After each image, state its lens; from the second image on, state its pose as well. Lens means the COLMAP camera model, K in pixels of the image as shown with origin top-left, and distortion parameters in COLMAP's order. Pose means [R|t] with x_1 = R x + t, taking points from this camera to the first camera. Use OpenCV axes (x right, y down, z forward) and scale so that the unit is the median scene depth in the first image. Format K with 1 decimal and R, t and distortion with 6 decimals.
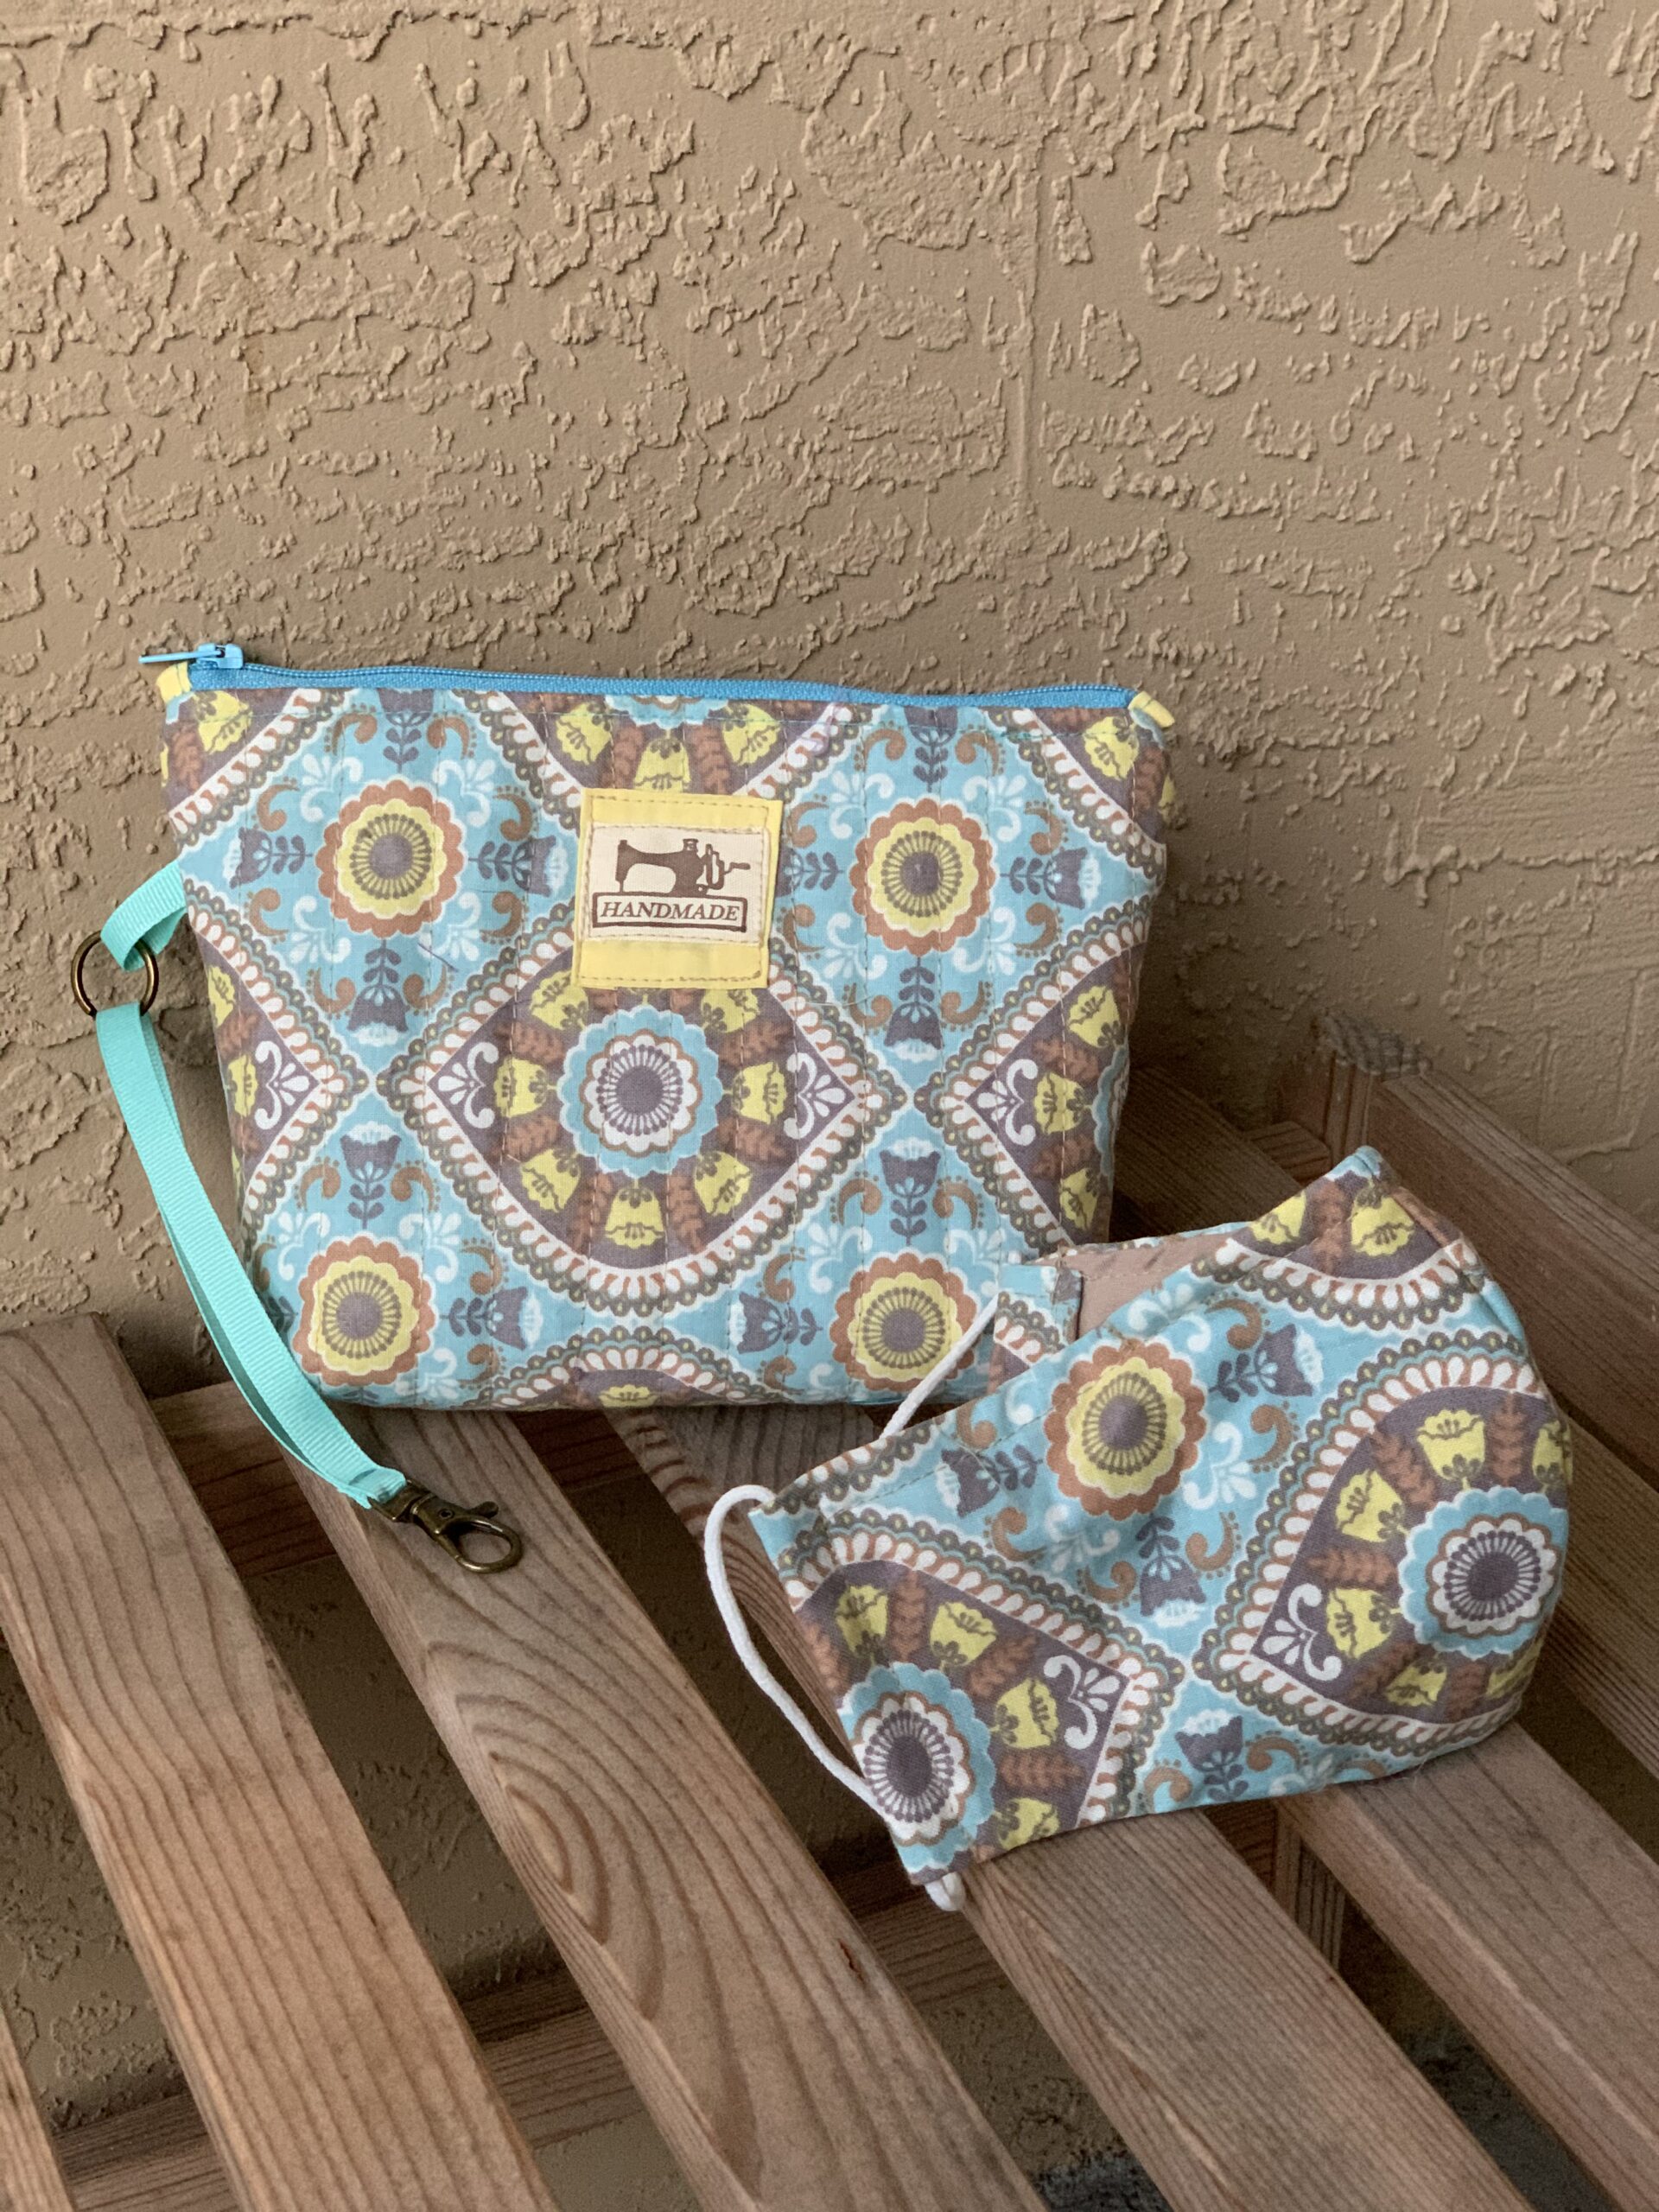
lens RADIAL K [[3386.4, 0, 851.6], [0, 3386.4, 1128.3], [0, 0, 1]] dist [0.014304, 0.000000]
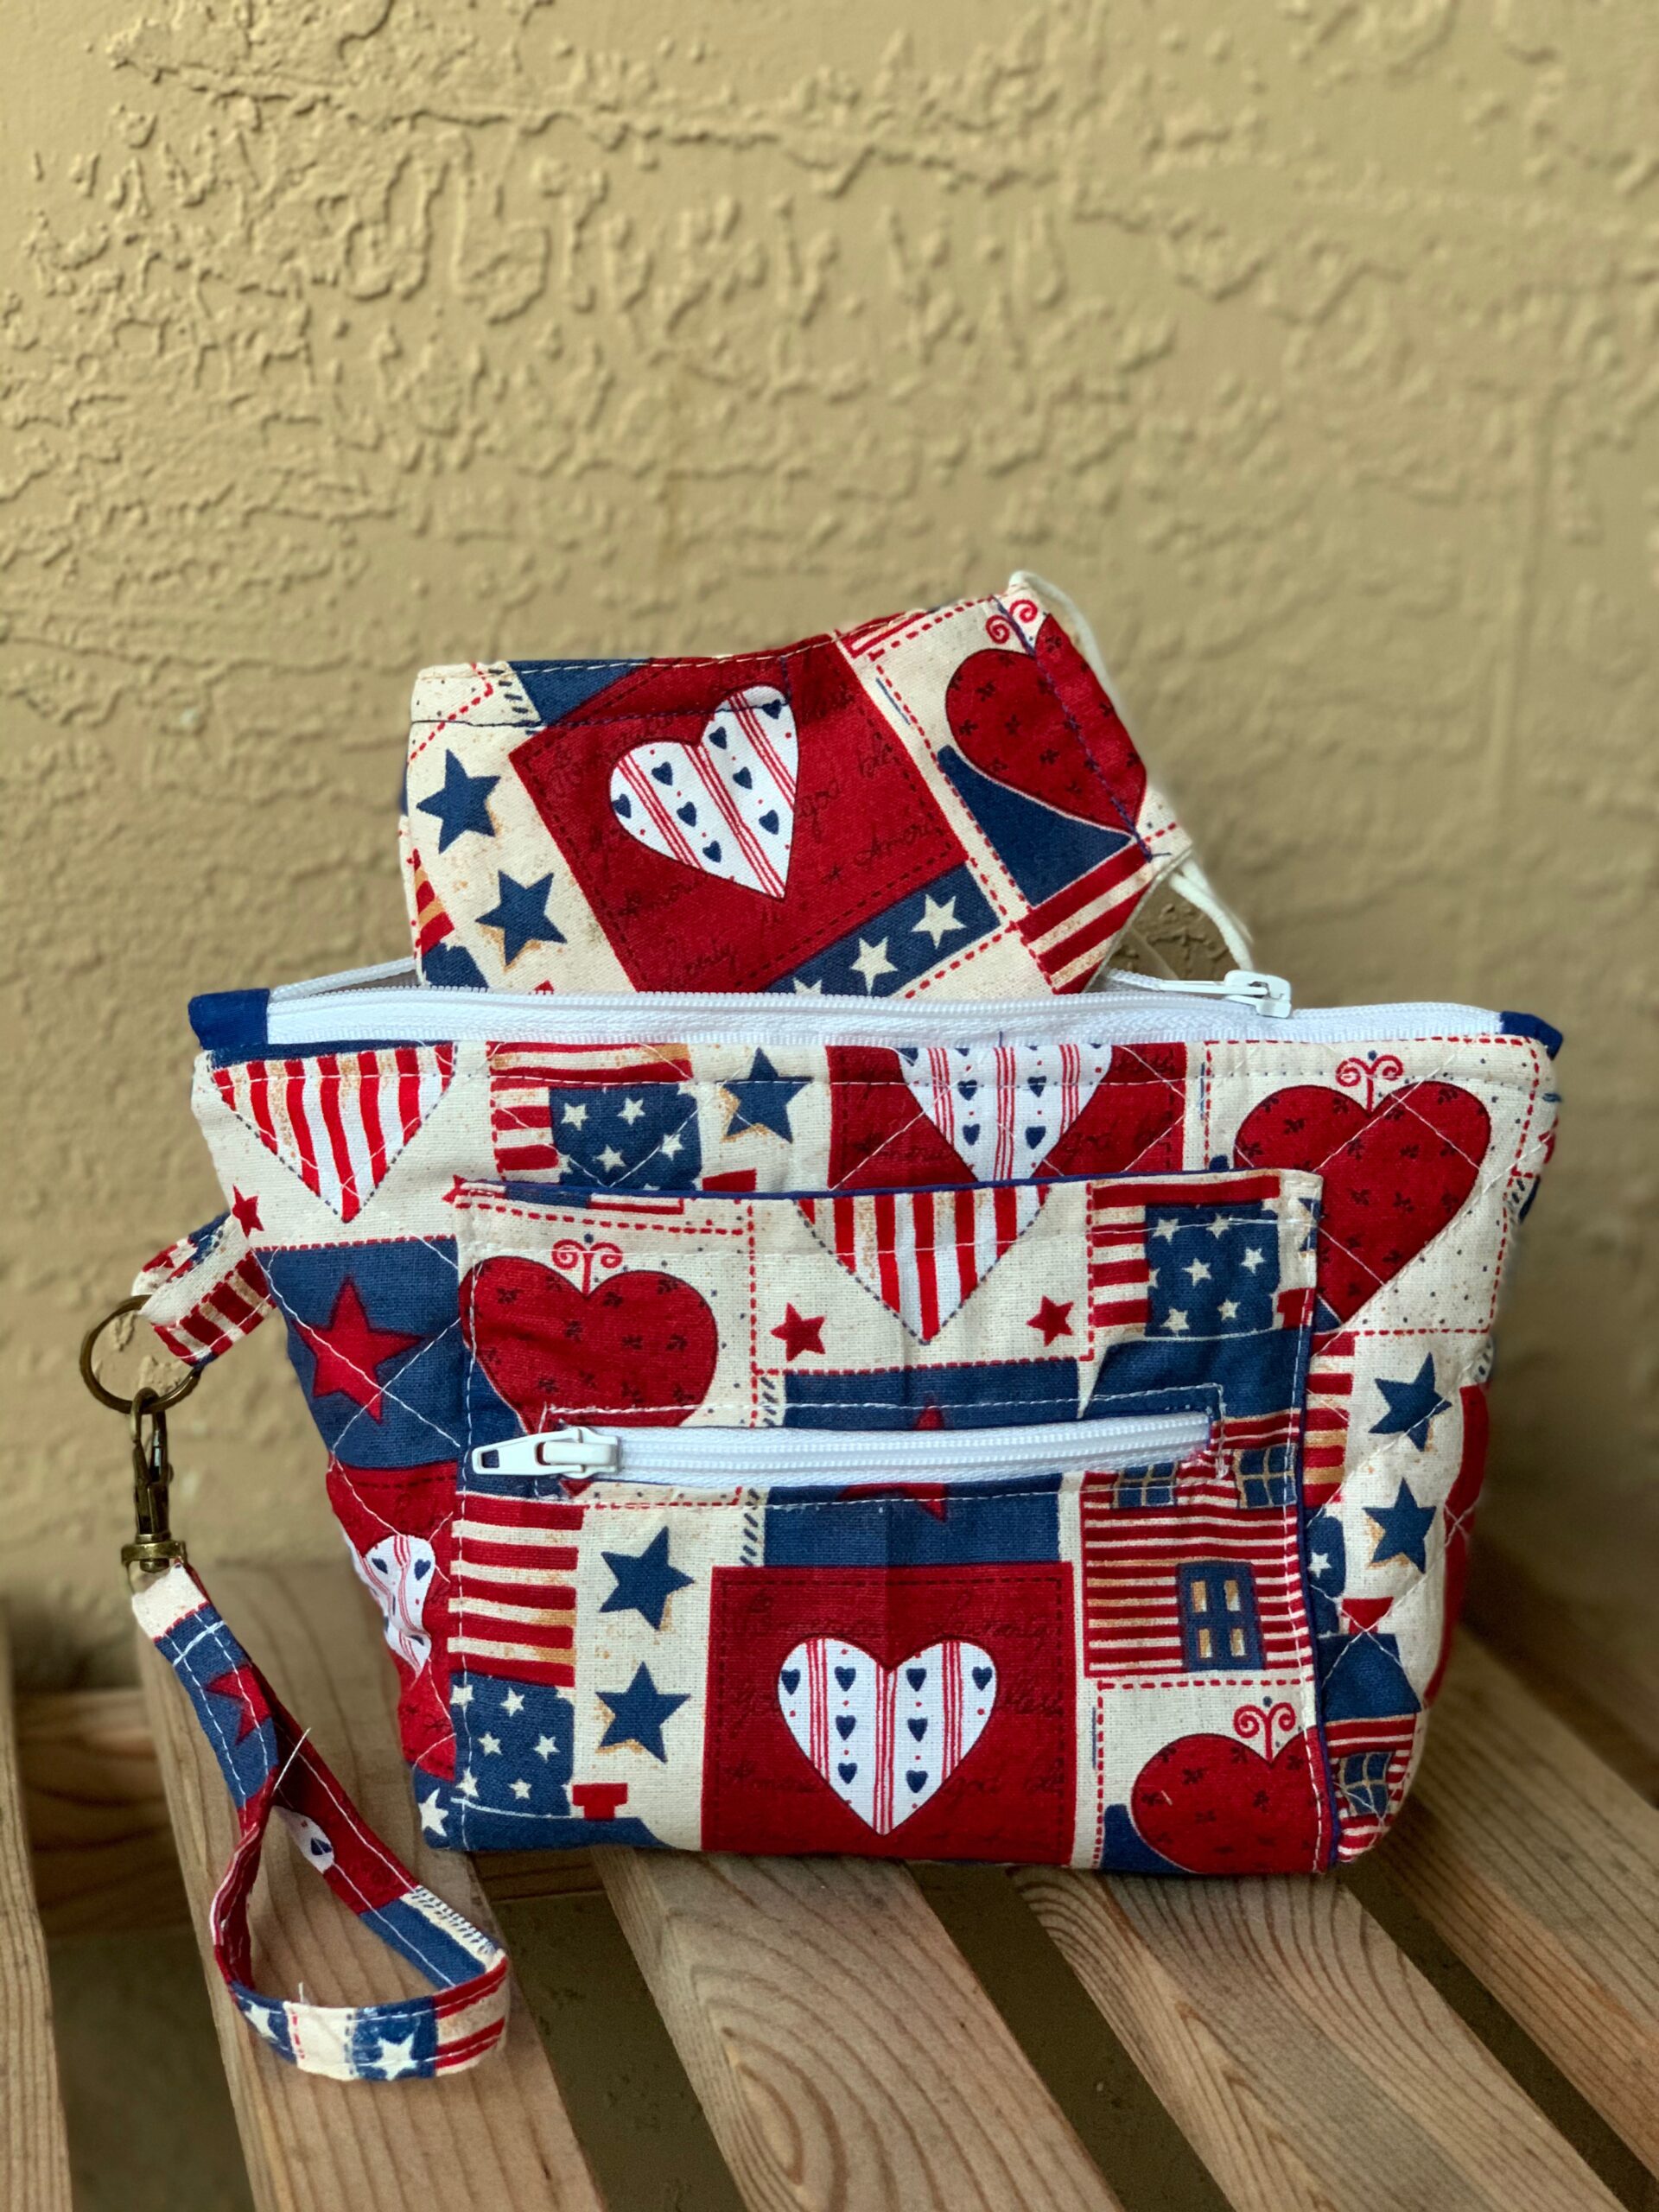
lens RADIAL K [[3386.4, 0, 839.0], [0, 3386.4, 1116.7], [0, 0, 1]] dist [0.014304, 0.000000]
pose [[0.986719, 0.090874, -0.134639, 0.007645], [-0.121406, 0.963251, -0.239601, 0.145725], [0.107918, 0.252765, 0.961490, 0.155219]]
